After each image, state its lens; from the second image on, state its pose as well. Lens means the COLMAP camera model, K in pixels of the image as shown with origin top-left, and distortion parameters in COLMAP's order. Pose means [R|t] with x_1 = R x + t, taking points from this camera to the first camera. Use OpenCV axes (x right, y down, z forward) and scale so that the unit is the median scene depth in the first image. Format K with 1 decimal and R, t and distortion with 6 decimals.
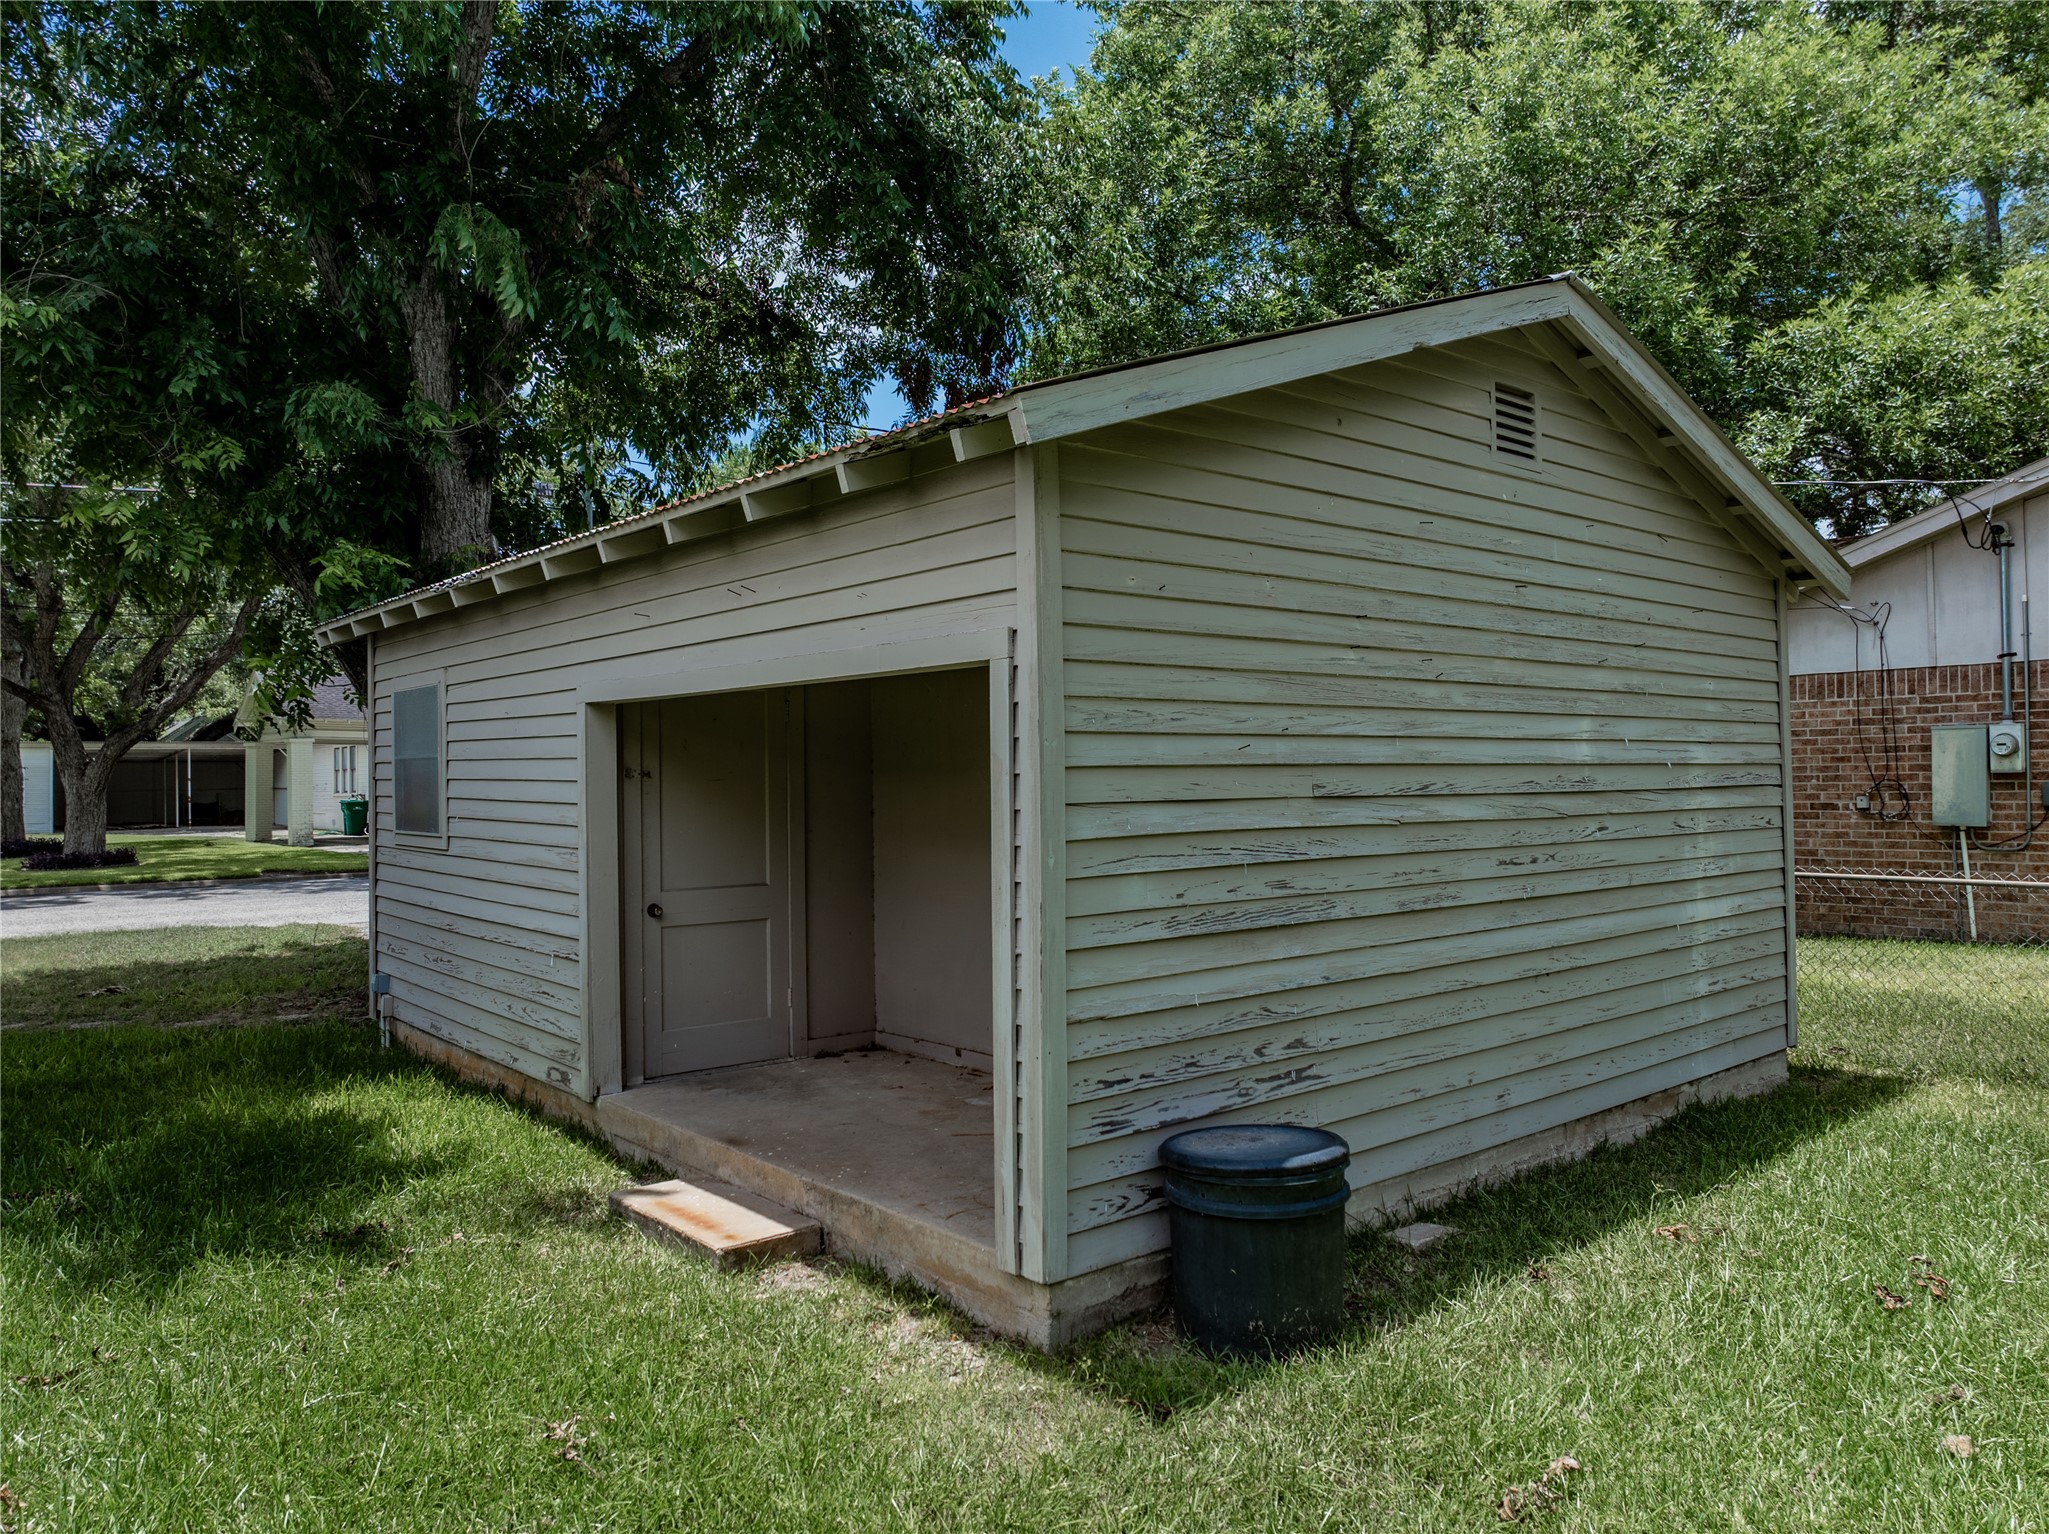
lens RADIAL K [[1421.4, 0, 1024.5], [0, 1421.4, 767.0], [0, 0, 1]] dist [-0.102885, 0.039716]
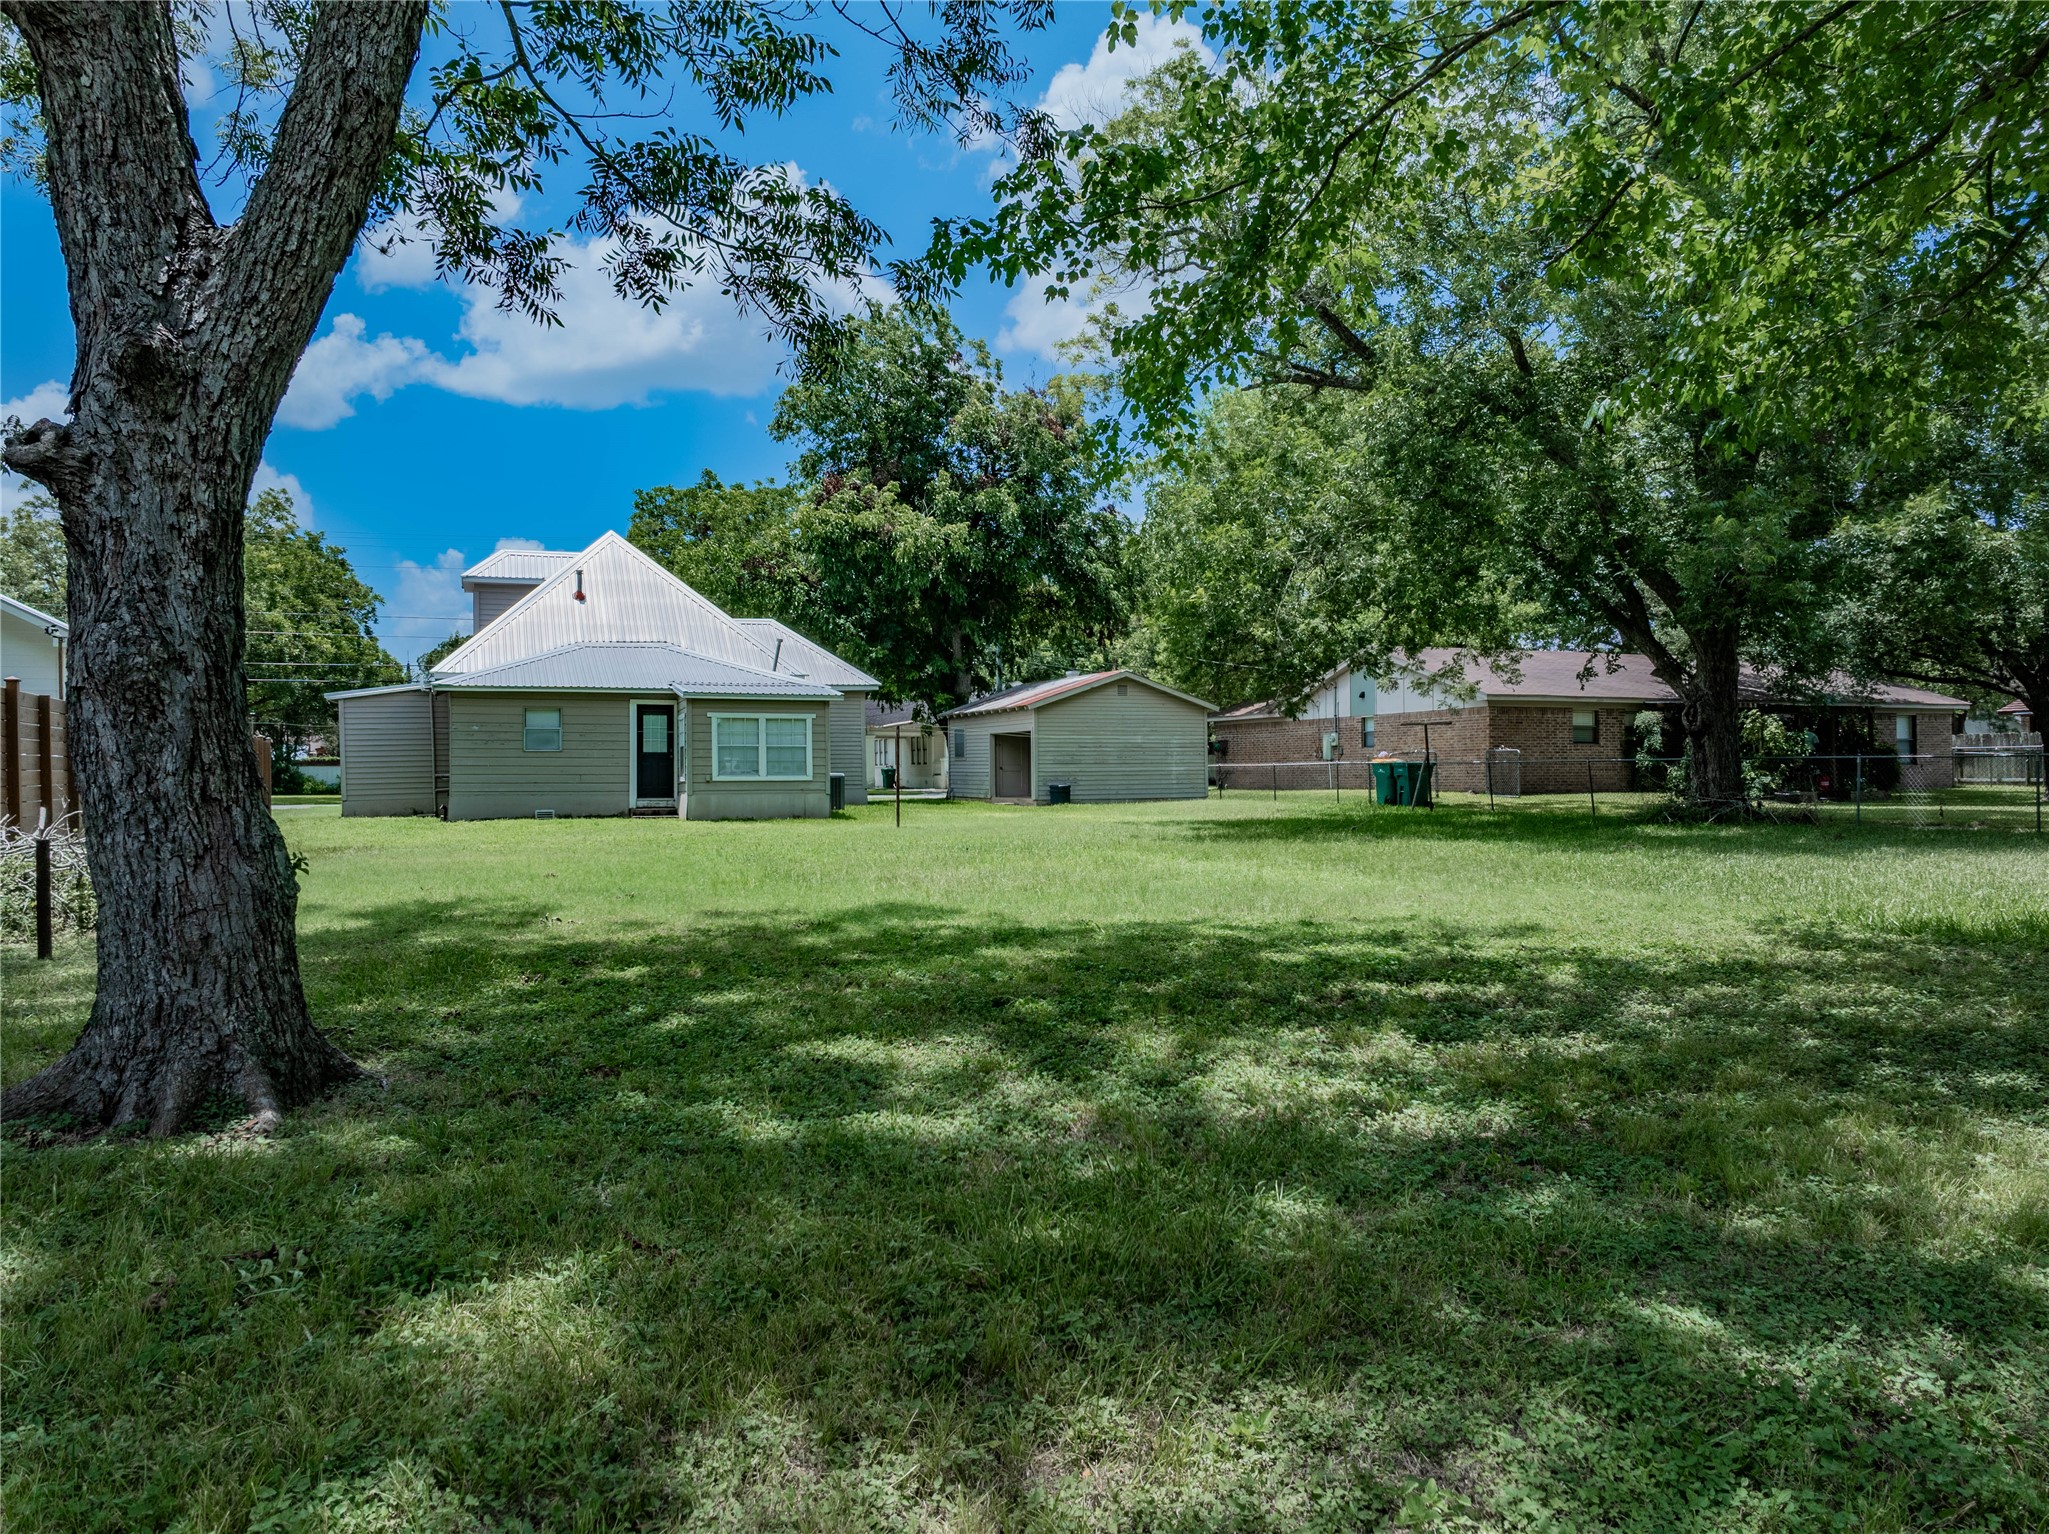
lens RADIAL K [[1421.4, 0, 1024.5], [0, 1421.4, 767.0], [0, 0, 1]] dist [-0.102885, 0.039716]
pose [[0.953460, -0.000745, -0.301520, 1.149447], [0.003232, 0.999965, 0.007749, 0.031810], [0.301503, -0.008363, 0.953428, -3.281128]]
